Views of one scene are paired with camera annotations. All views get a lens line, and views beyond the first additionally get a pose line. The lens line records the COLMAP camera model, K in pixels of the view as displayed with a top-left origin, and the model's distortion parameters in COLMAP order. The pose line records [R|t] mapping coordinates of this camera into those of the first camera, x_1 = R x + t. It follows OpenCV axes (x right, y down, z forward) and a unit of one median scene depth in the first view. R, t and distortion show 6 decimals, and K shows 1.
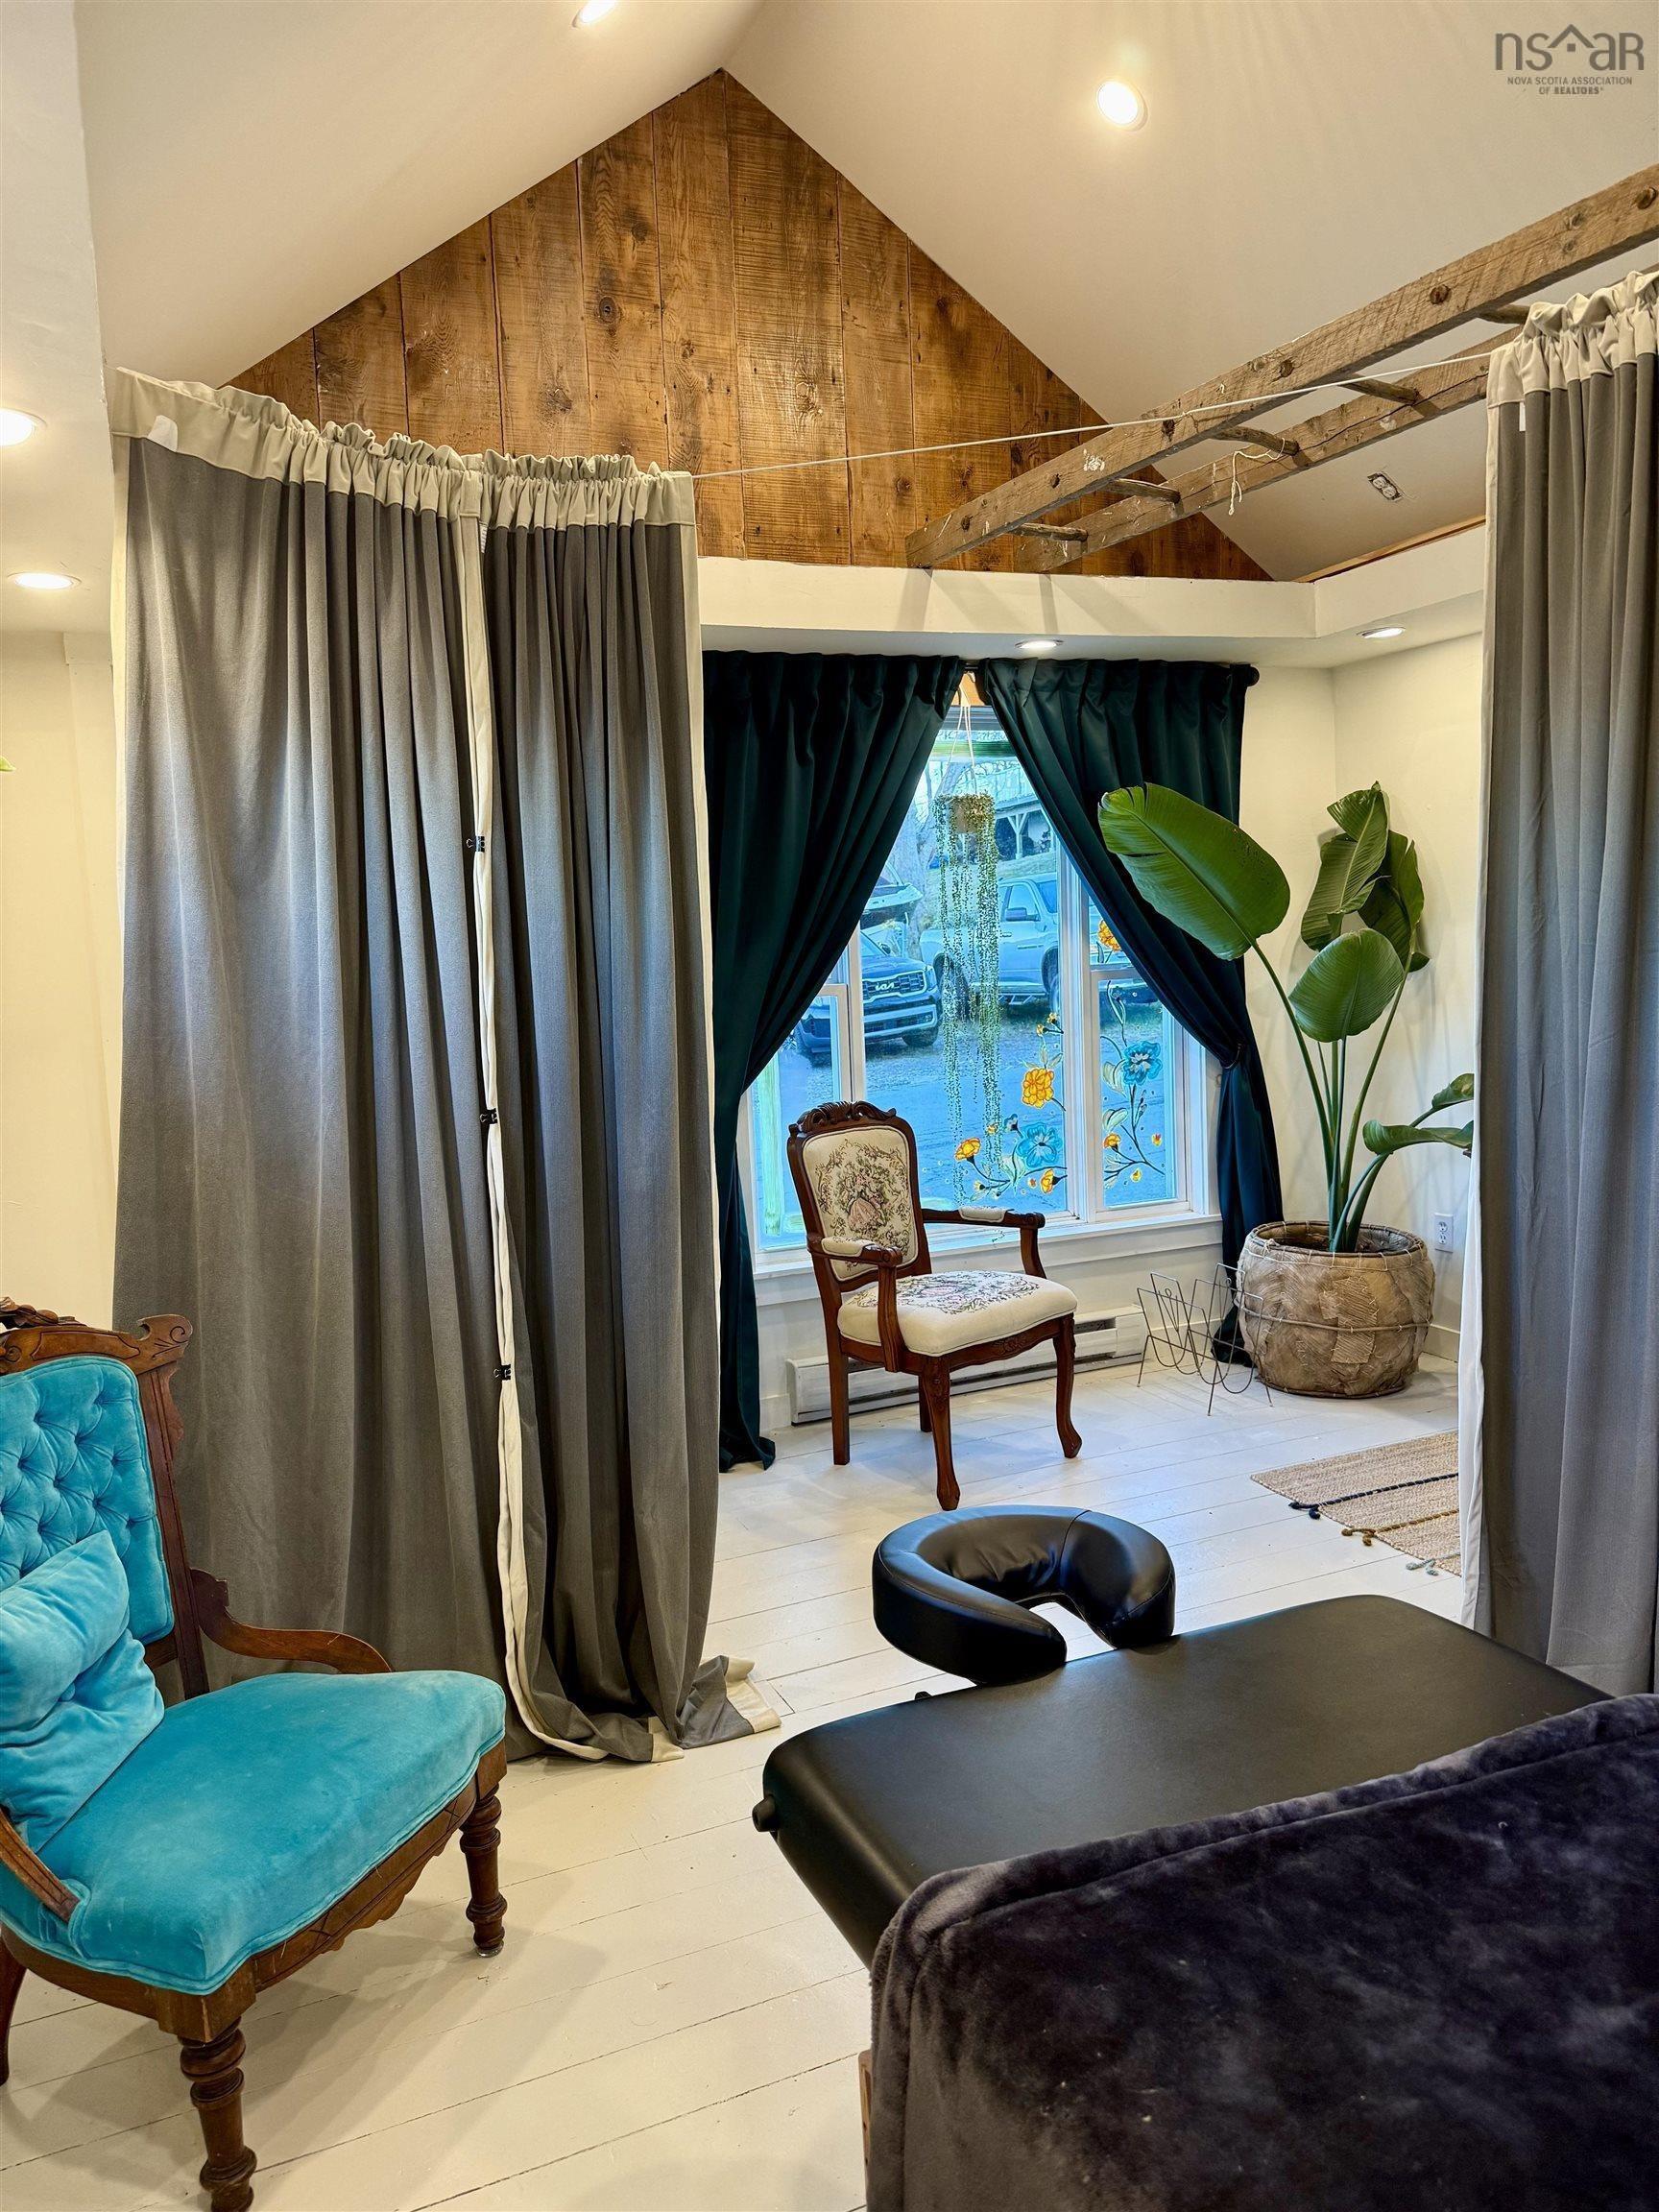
lens RADIAL K [[1536.5, 0, 829.5], [0, 1536.5, 1106.0], [0, 0, 1]] dist [0.019092, -0.037272]
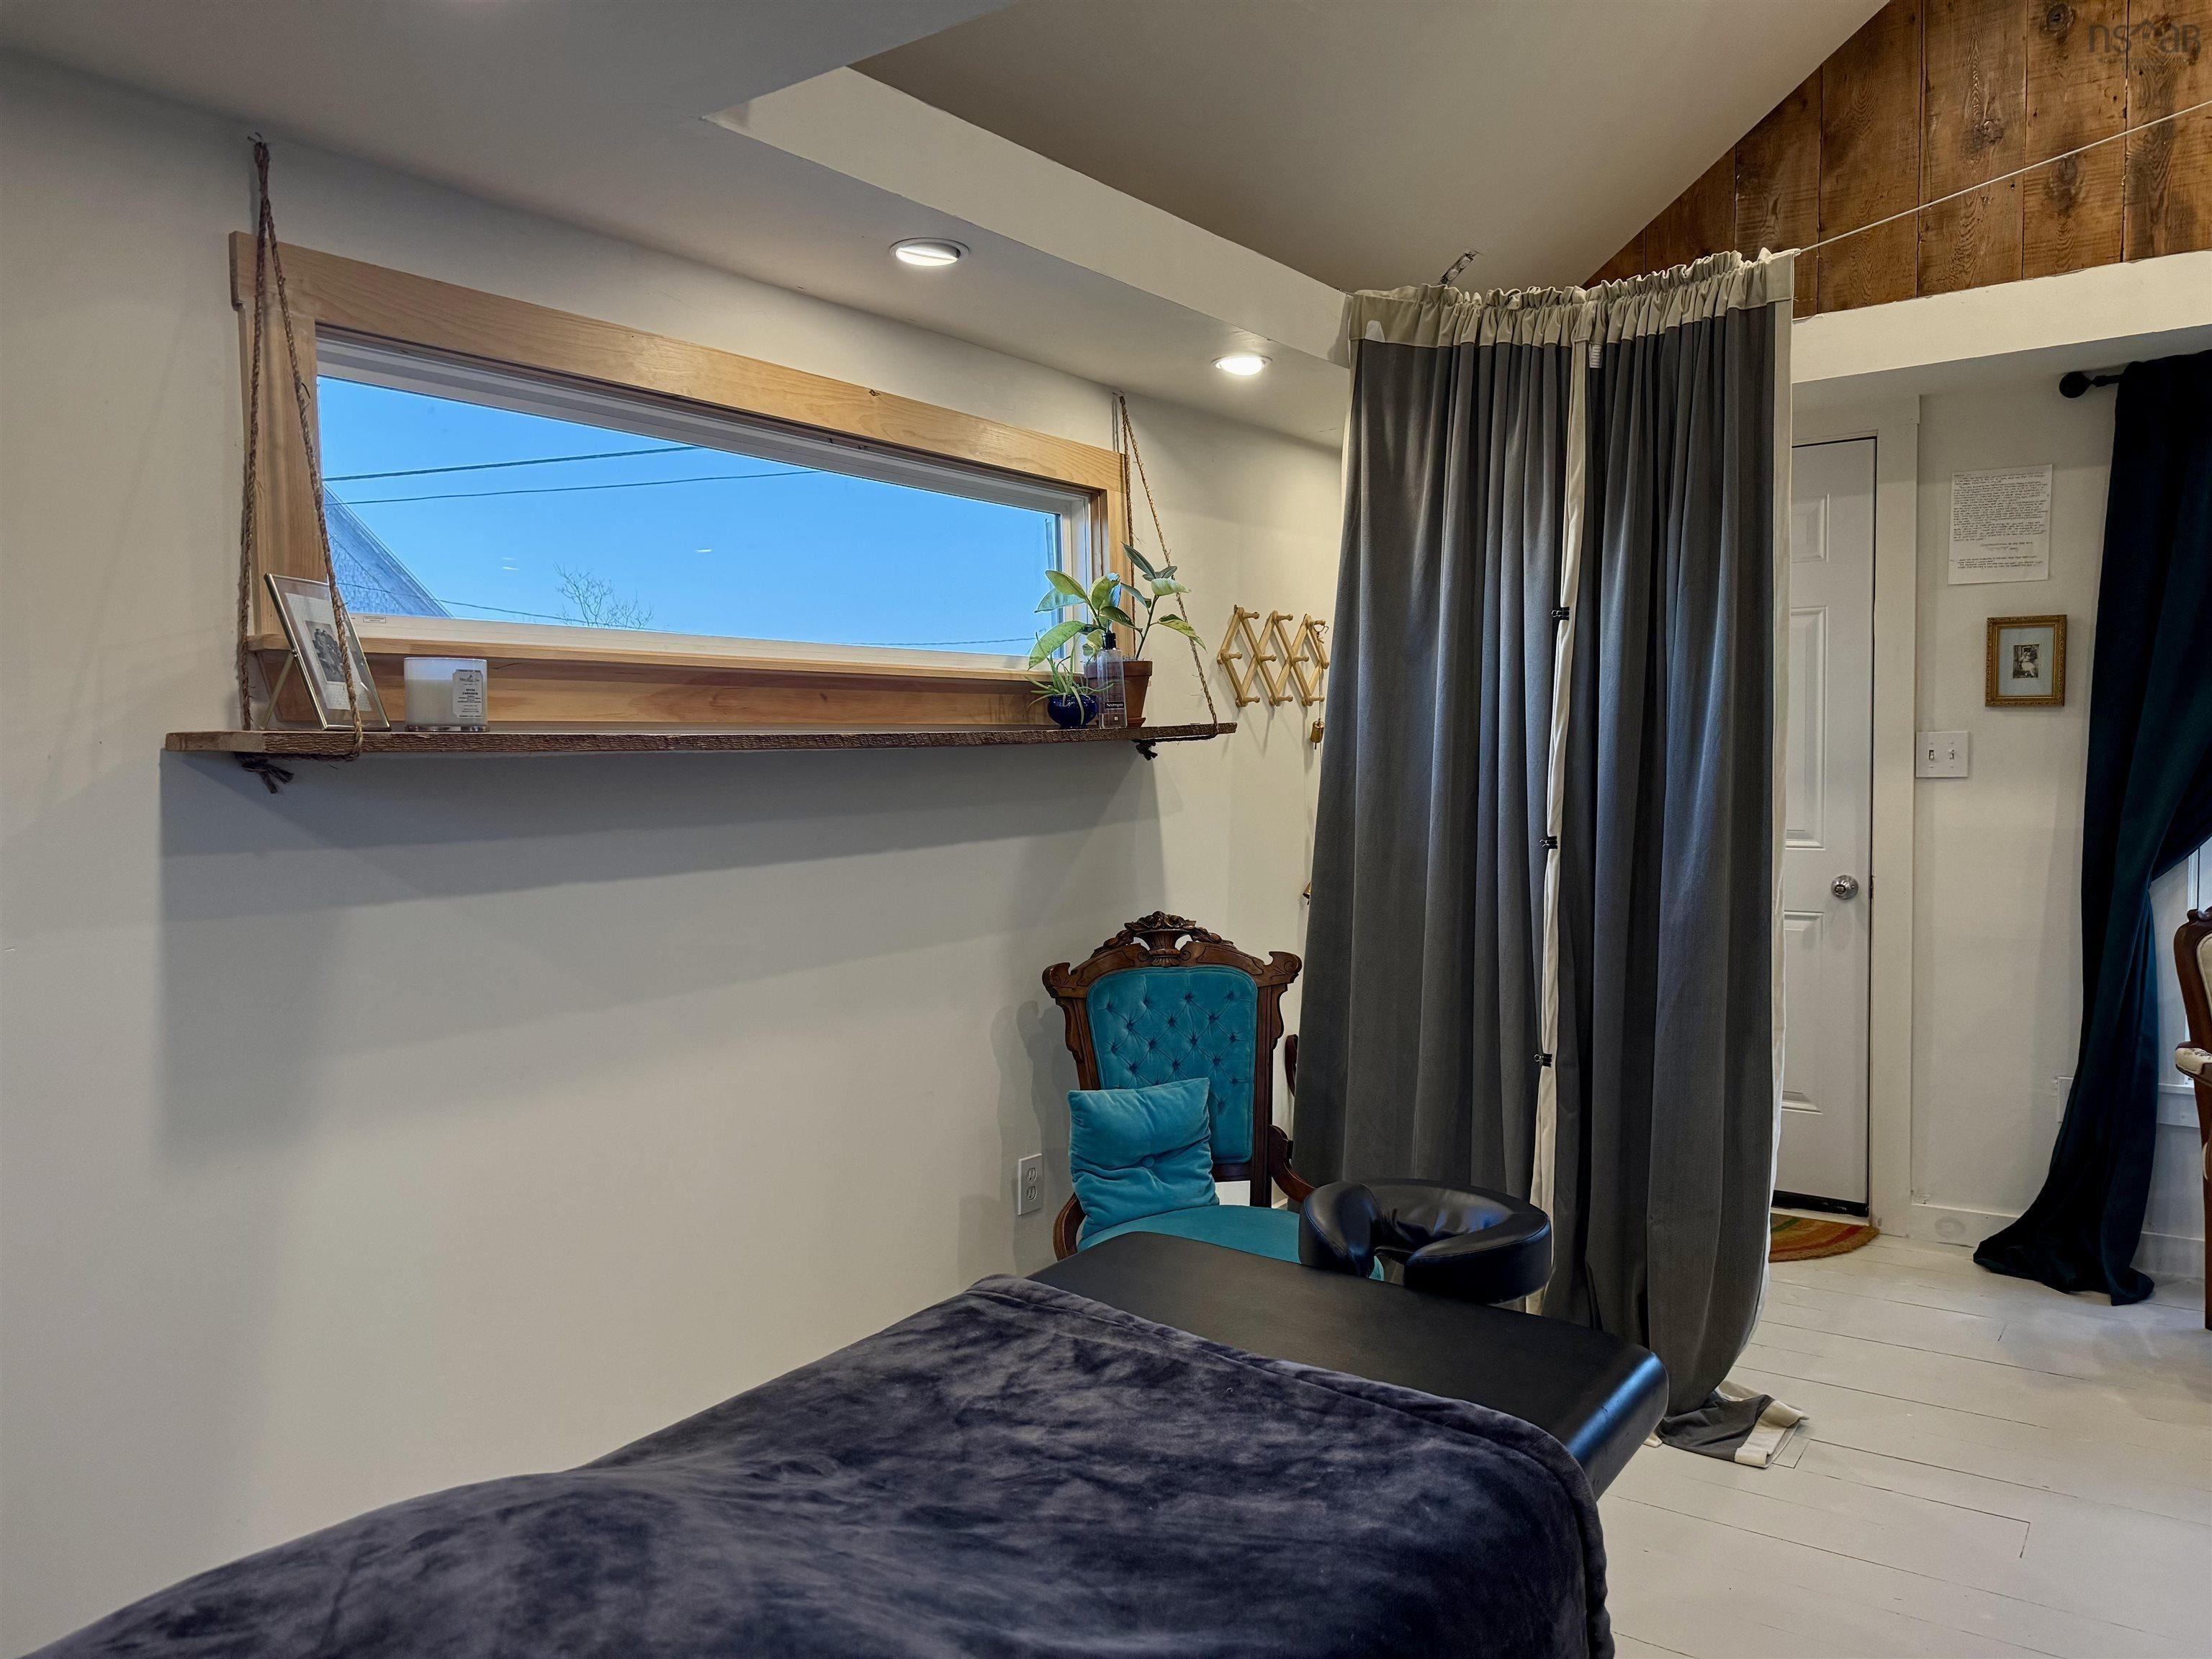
lens RADIAL K [[1536.5, 0, 1106.0], [0, 1536.5, 829.5], [0, 0, 1]] dist [0.019092, -0.037272]
pose [[0.505782, 0.083449, -0.858616, 0.607106], [-0.091691, 0.994872, 0.042680, -0.021592], [0.857775, 0.057140, 0.510840, 0.089025]]
